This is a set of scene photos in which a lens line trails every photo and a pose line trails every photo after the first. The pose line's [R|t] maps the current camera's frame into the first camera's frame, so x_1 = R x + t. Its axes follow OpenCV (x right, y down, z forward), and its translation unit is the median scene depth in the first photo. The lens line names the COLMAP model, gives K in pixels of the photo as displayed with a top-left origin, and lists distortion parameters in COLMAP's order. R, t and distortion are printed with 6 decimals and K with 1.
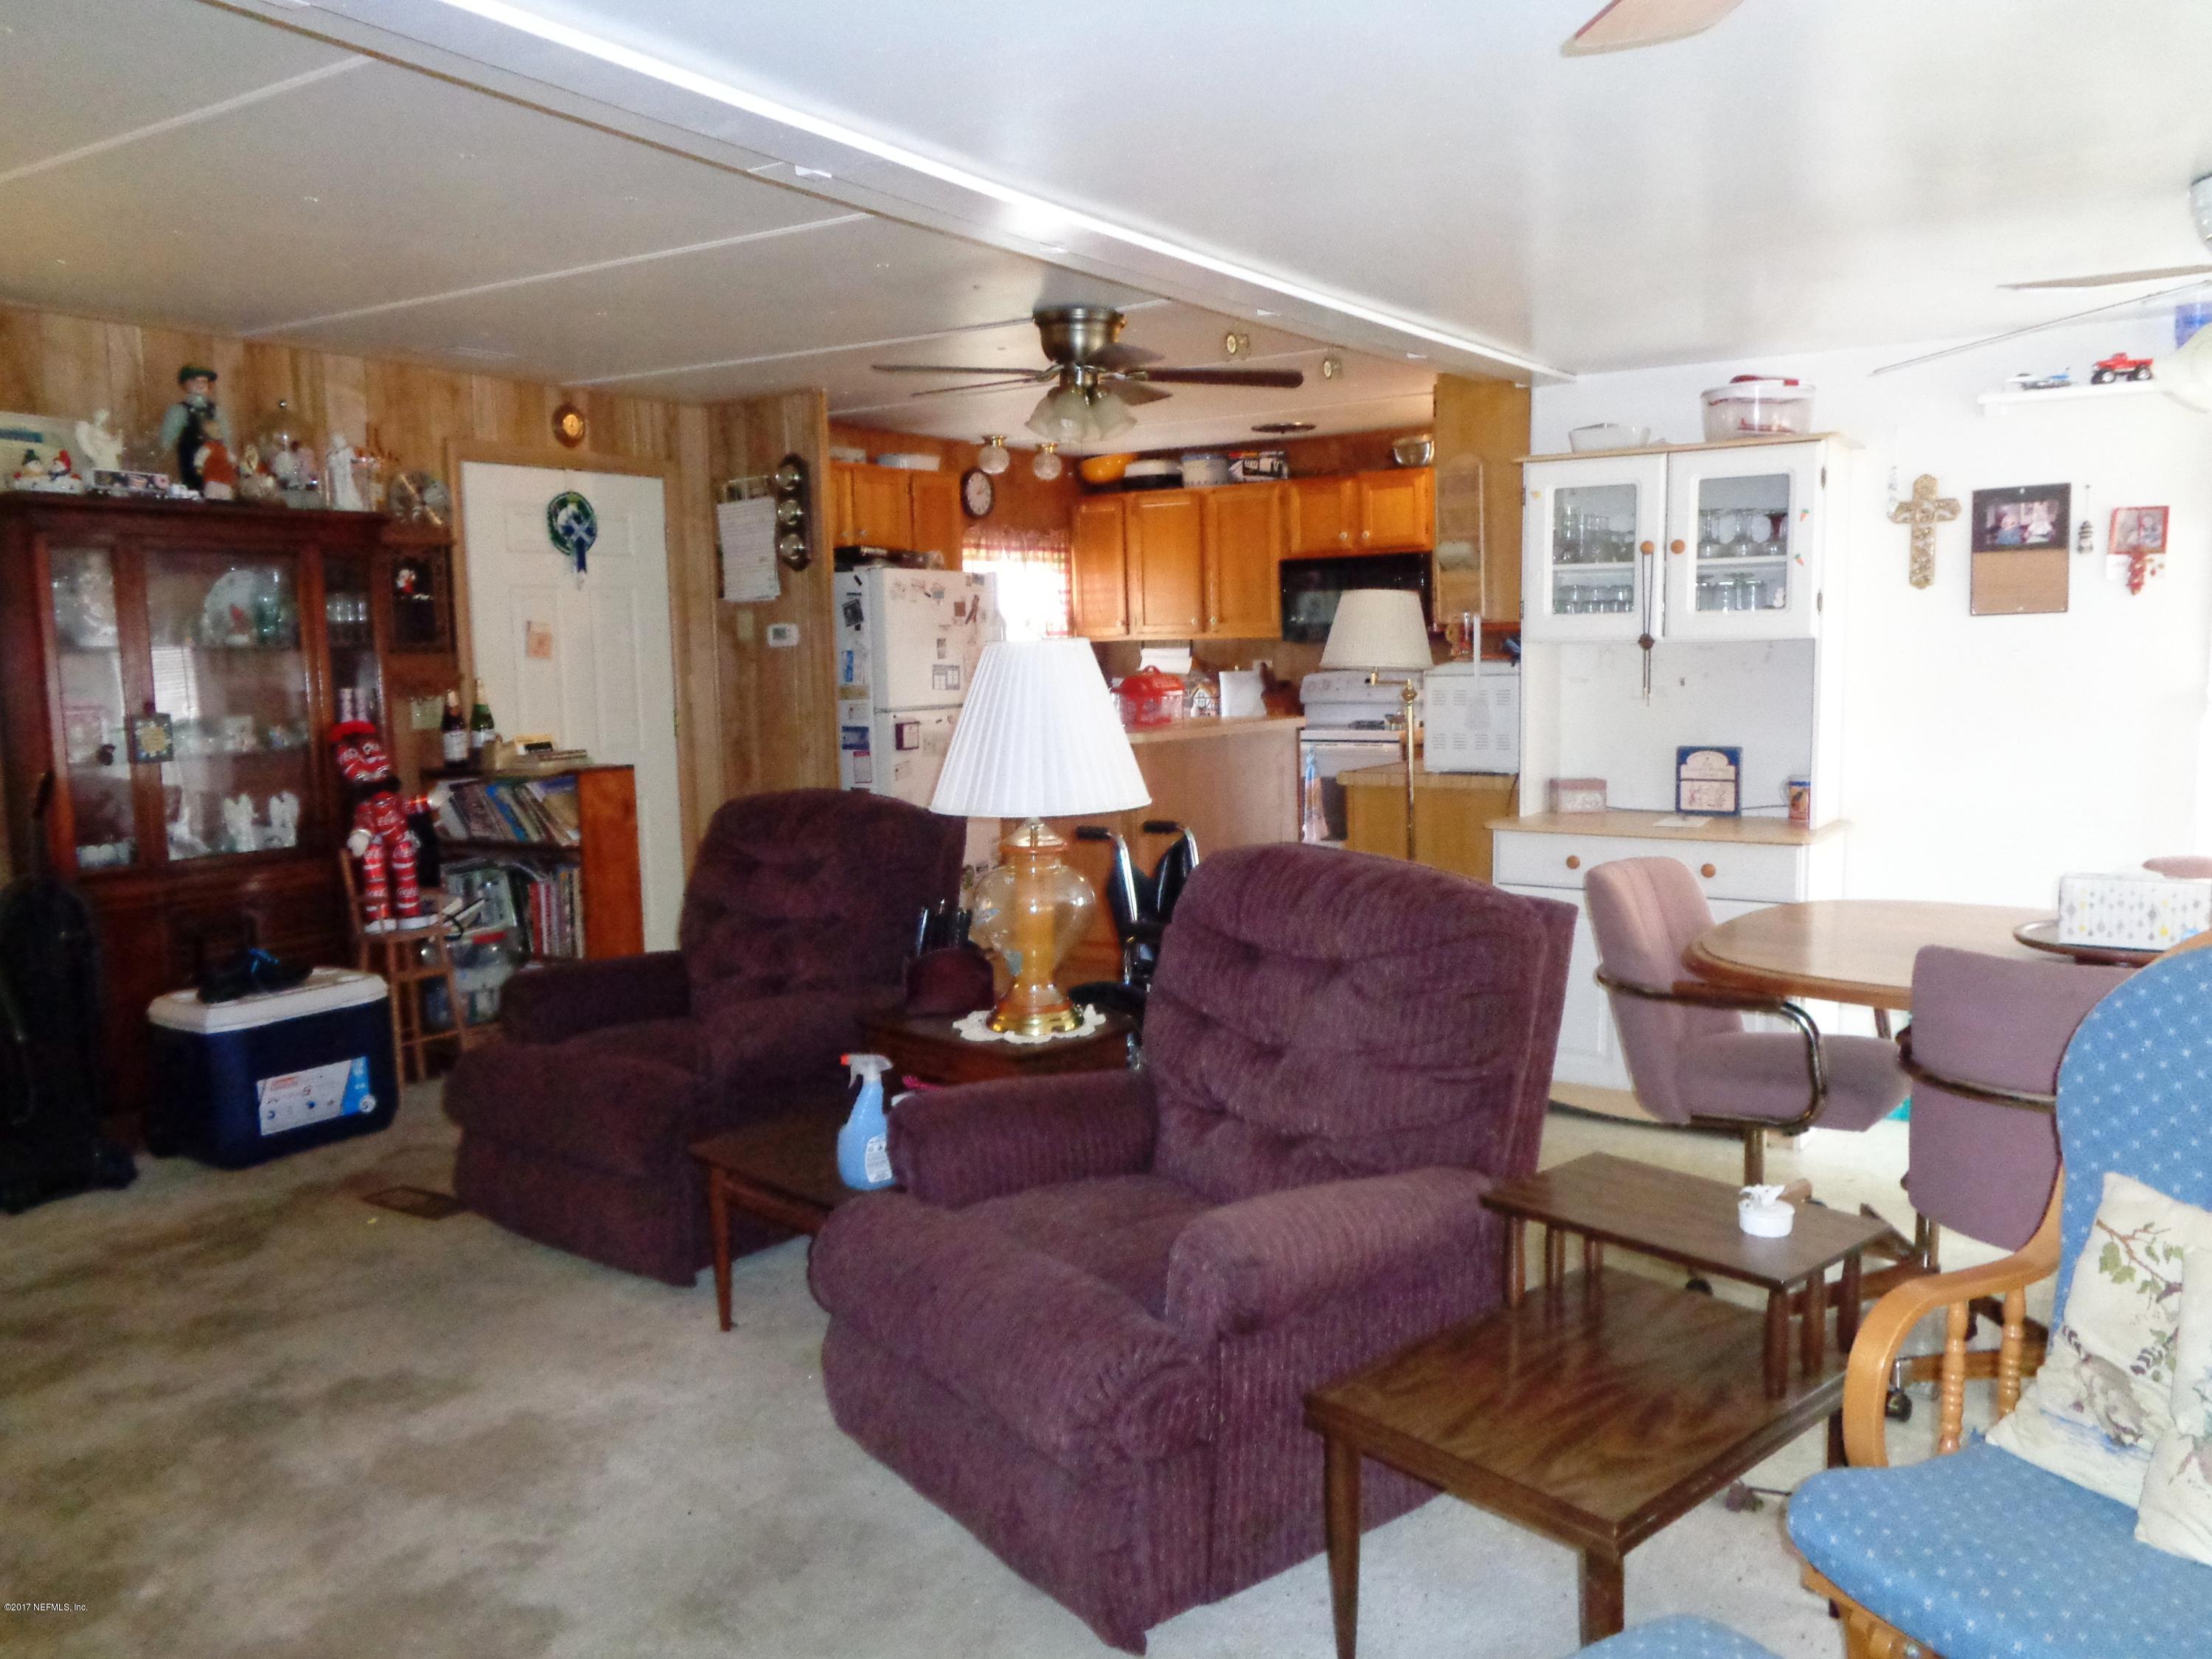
lens RADIAL K [[1655.7, 0, 1106.0], [0, 1655.7, 829.5], [0, 0, 1]] dist [0.003388, 0.010955]
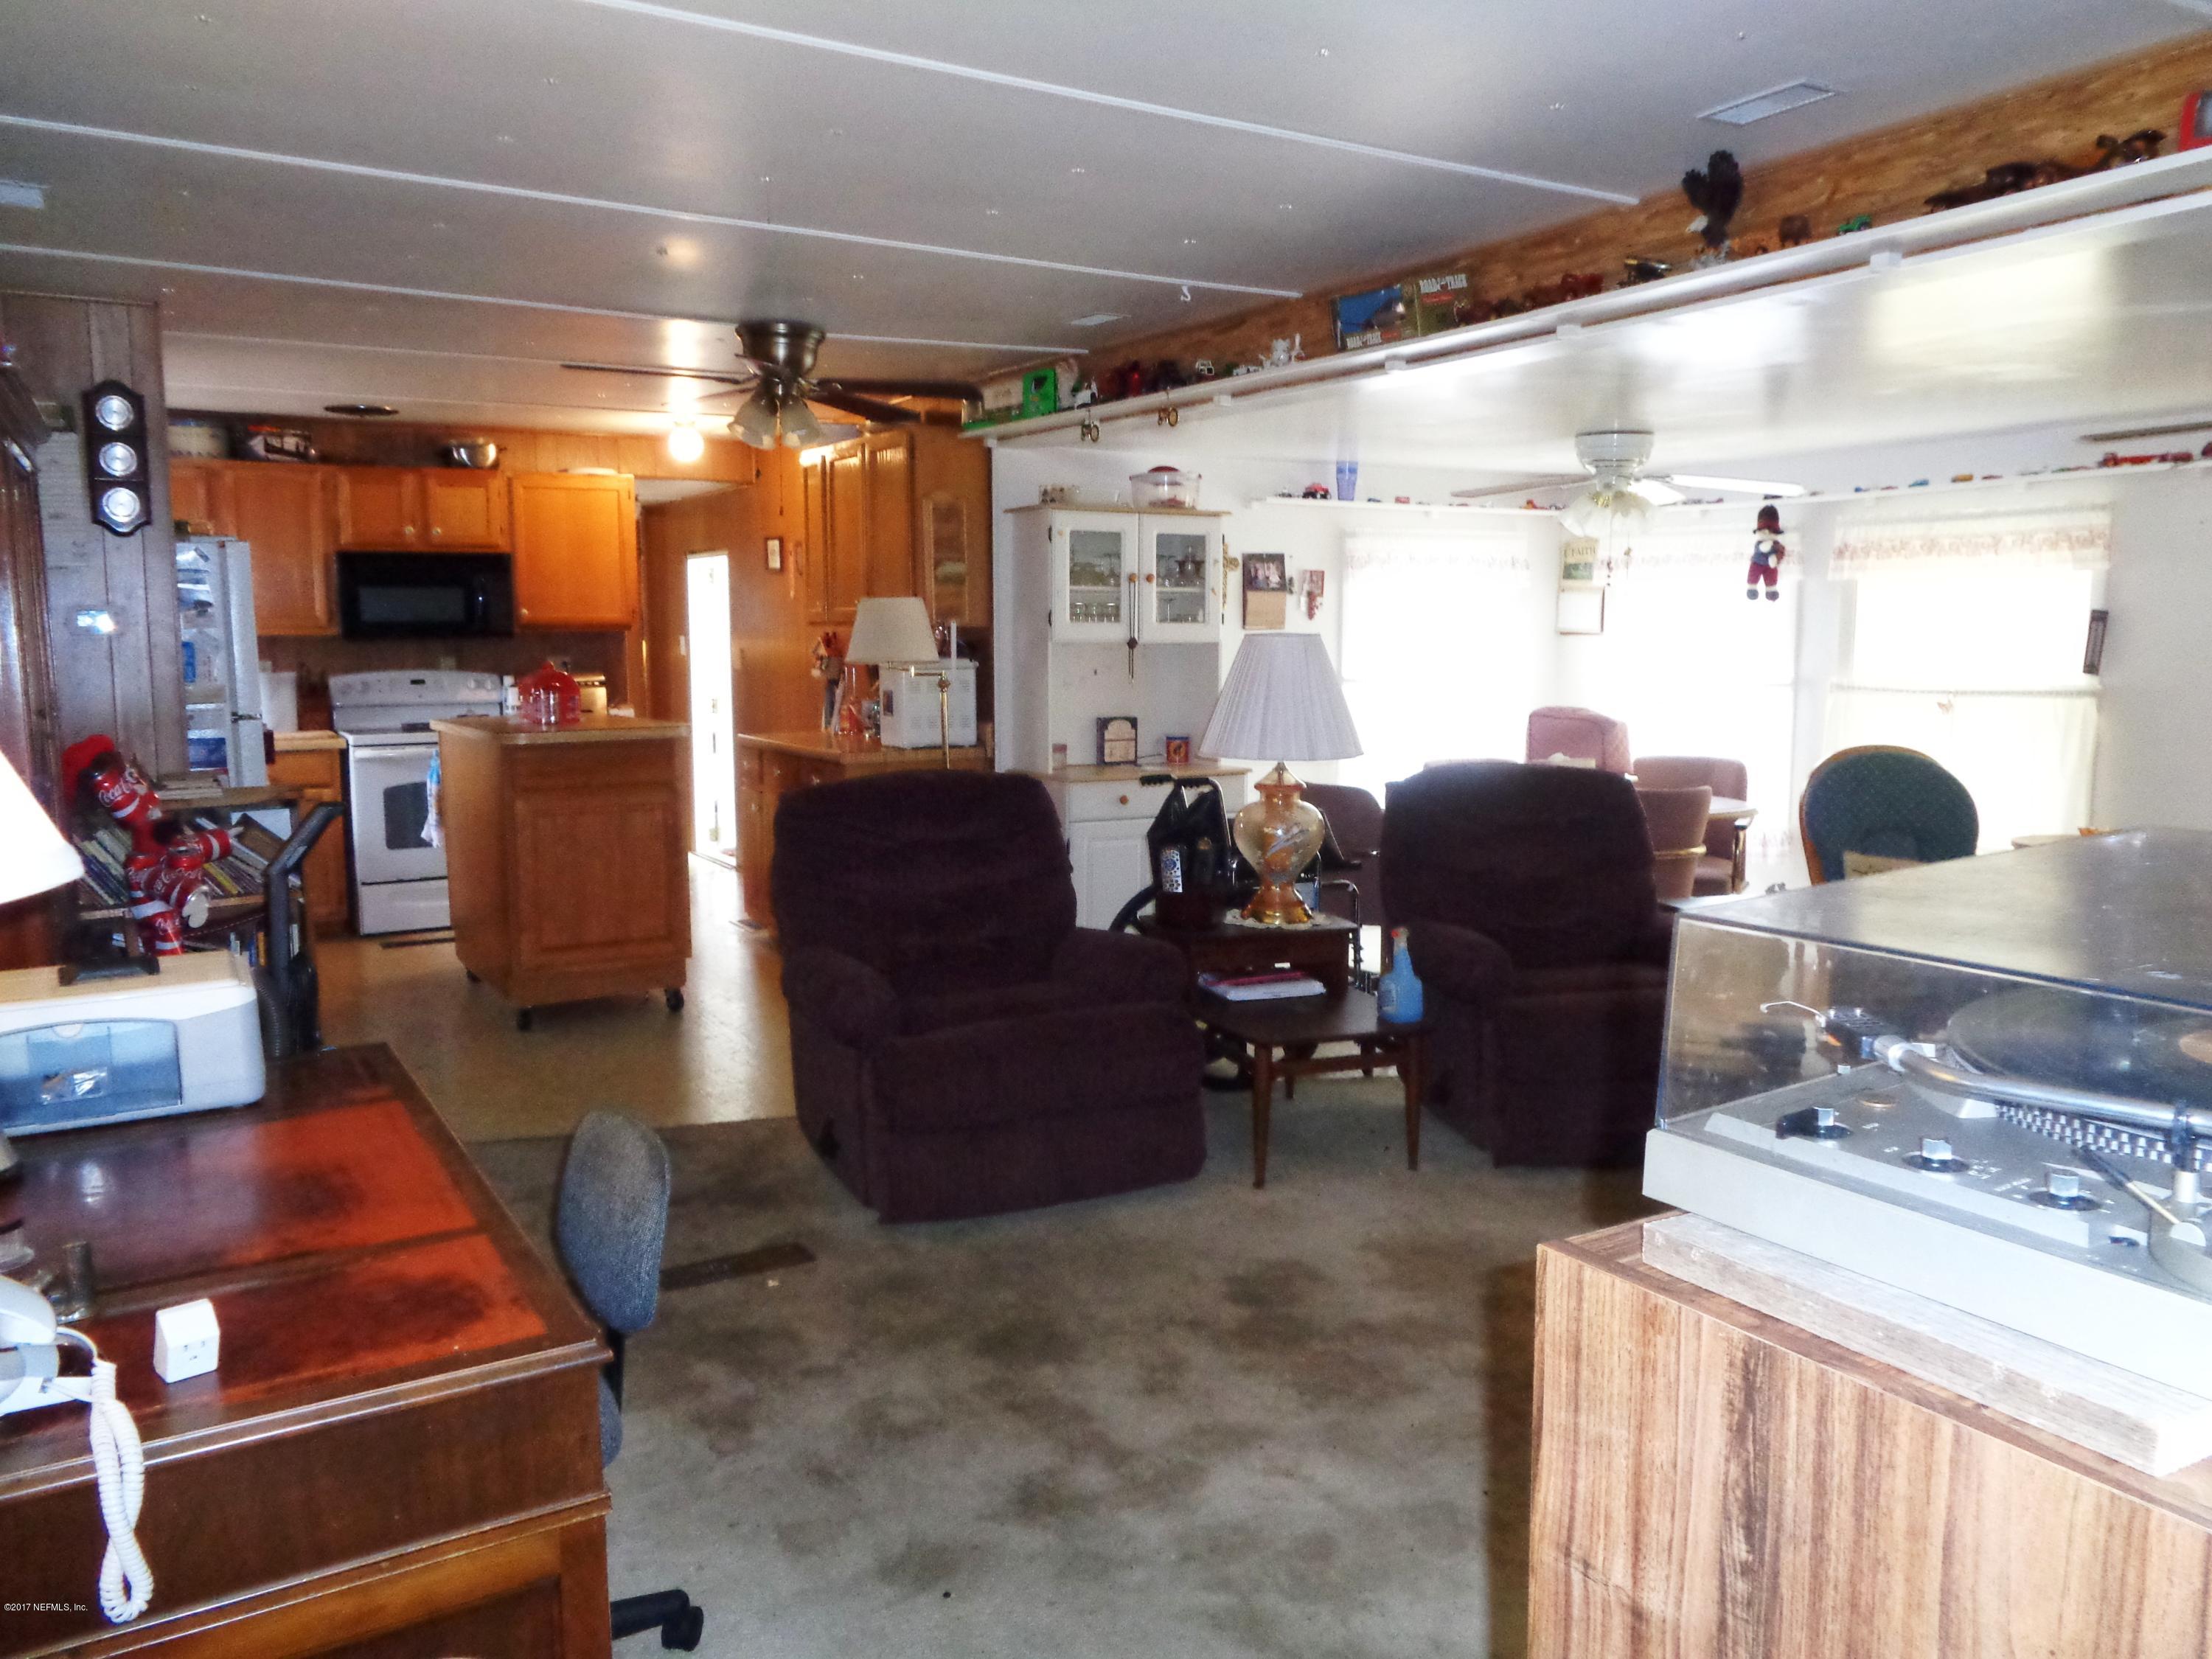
lens RADIAL K [[1684.7, 0, 1106.0], [0, 1684.7, 829.5], [0, 0, 1]] dist [-0.006914, -0.003441]
pose [[0.444842, -0.084945, 0.891572, -0.567428], [0.093165, 0.994480, 0.048266, -0.014536], [-0.890750, 0.061592, 0.450300, 0.213982]]
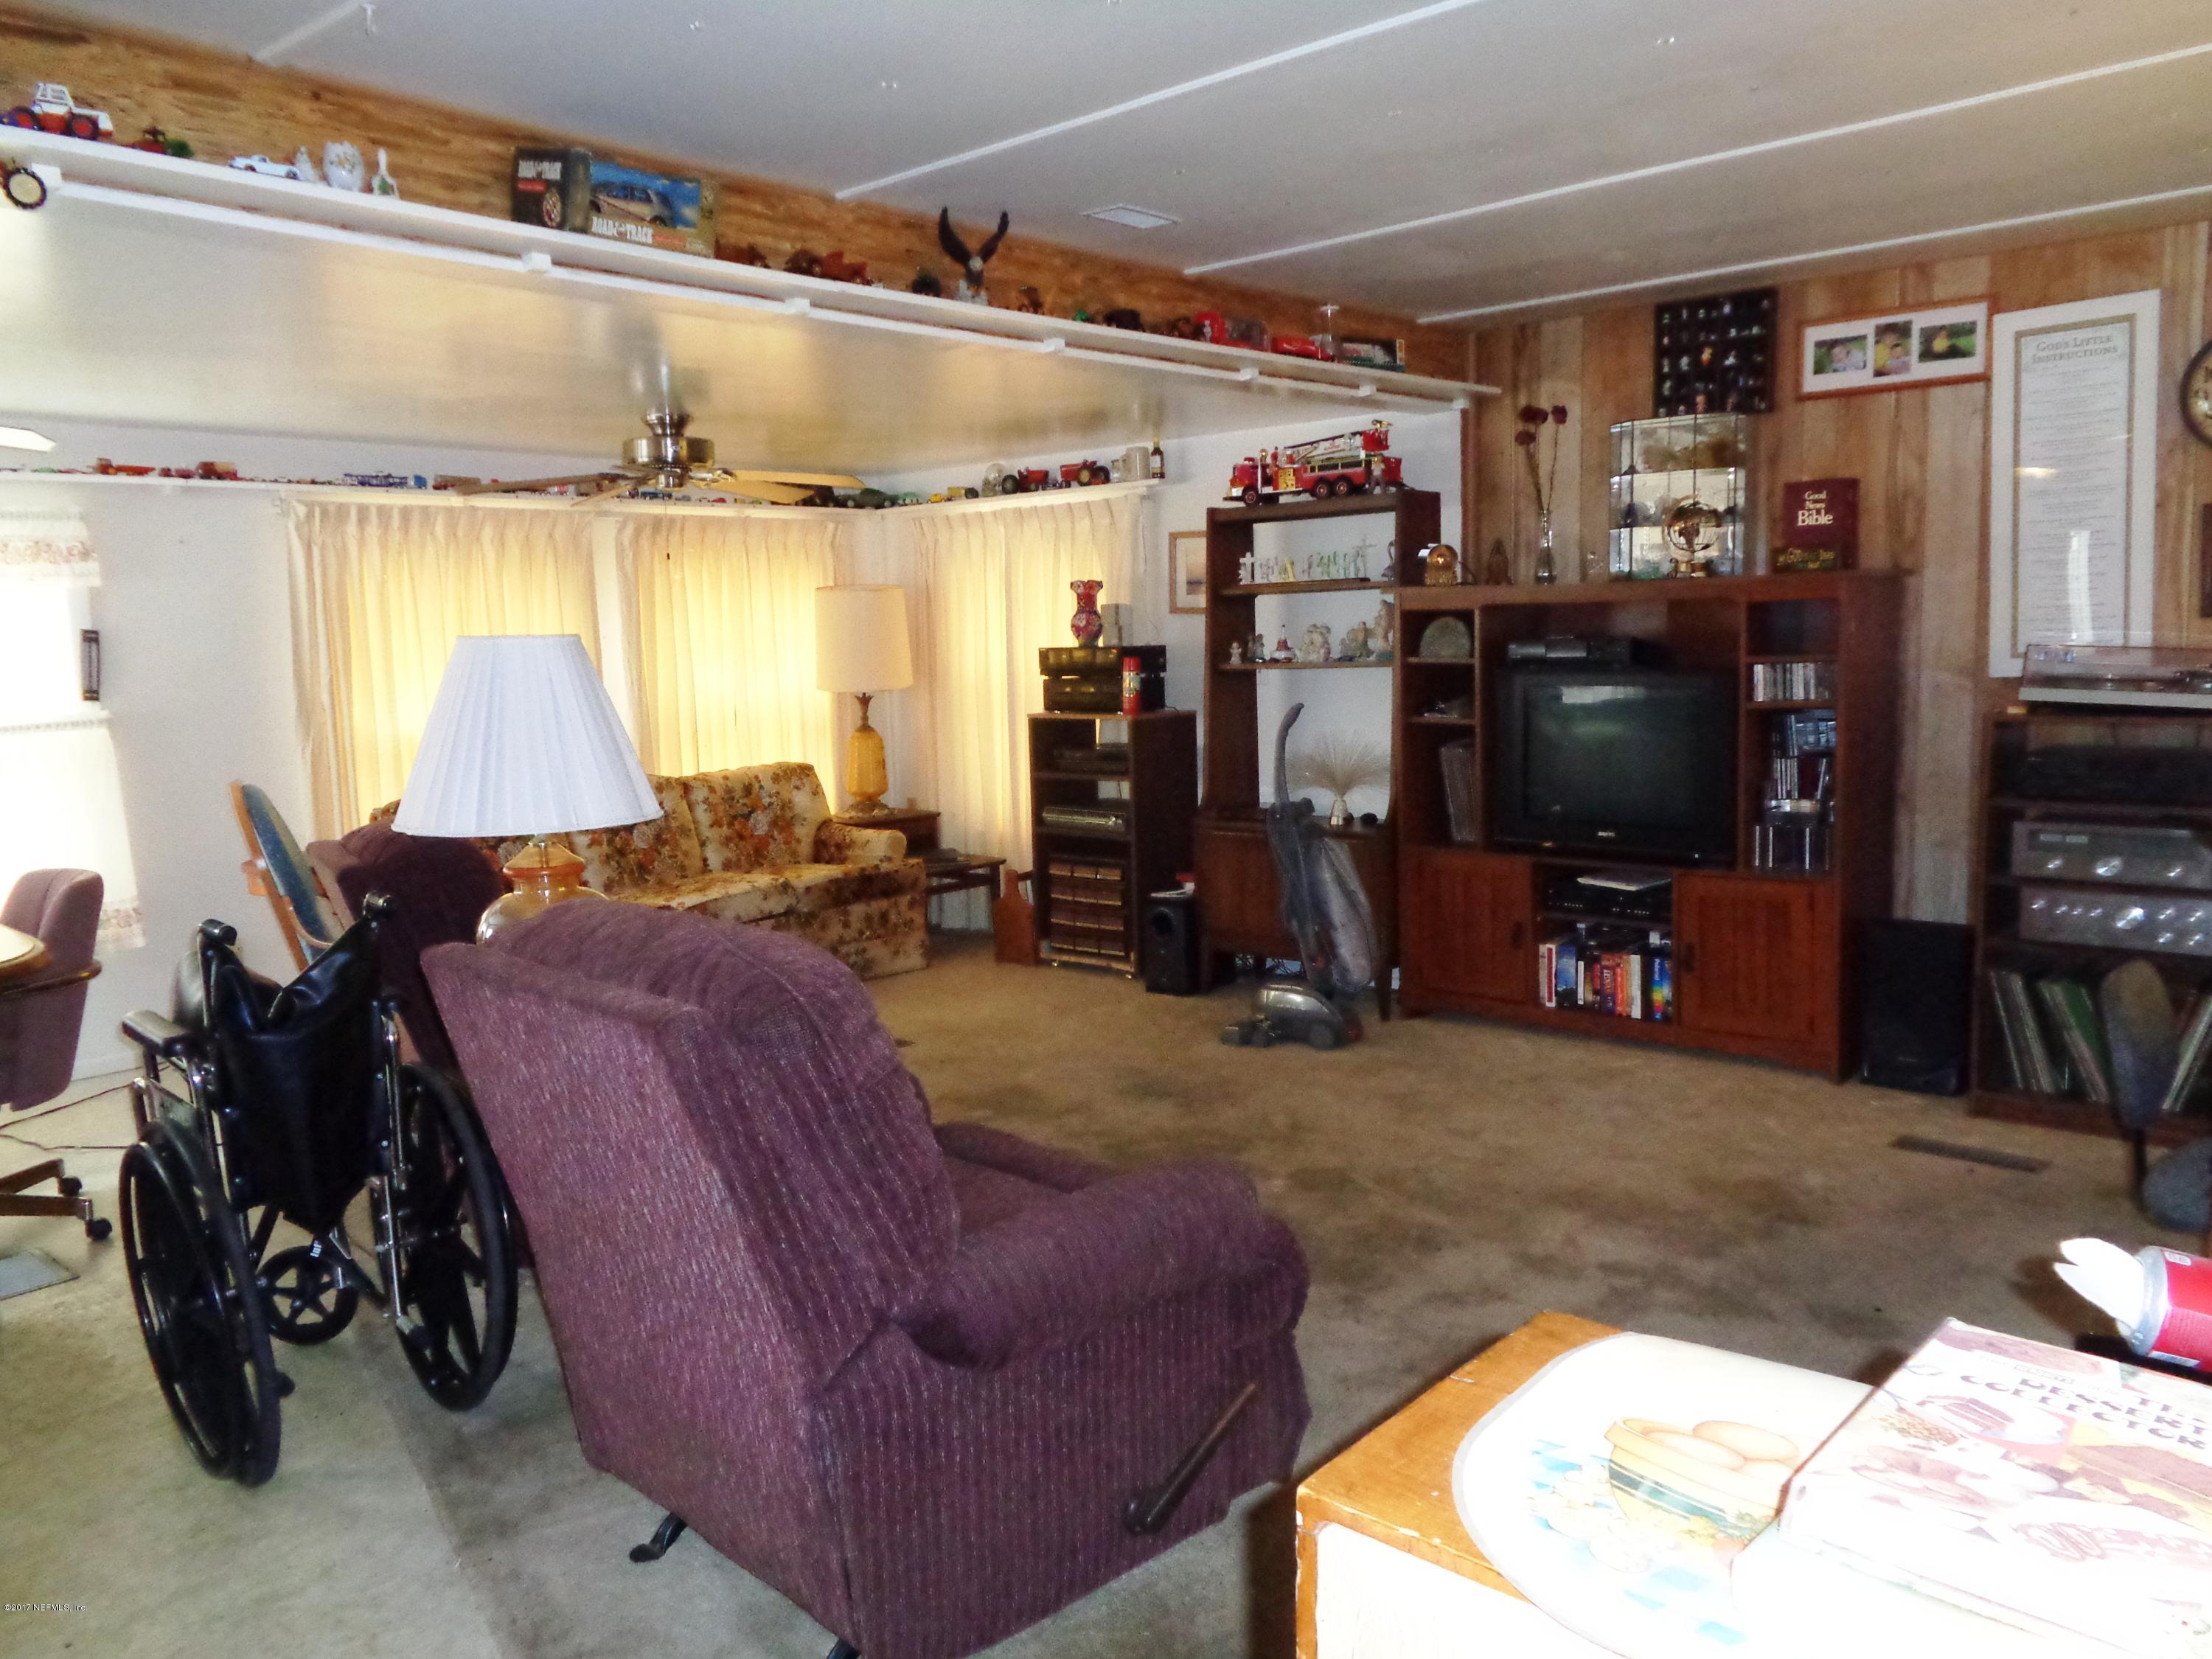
lens RADIAL K [[1655.7, 0, 1106.0], [0, 1655.7, 829.5], [0, 0, 1]] dist [0.003388, 0.010955]
pose [[-0.990791, 0.036777, 0.130310, -0.190800], [0.065873, 0.971758, 0.226599, -0.081228], [-0.118297, 0.233096, -0.965232, 0.769711]]
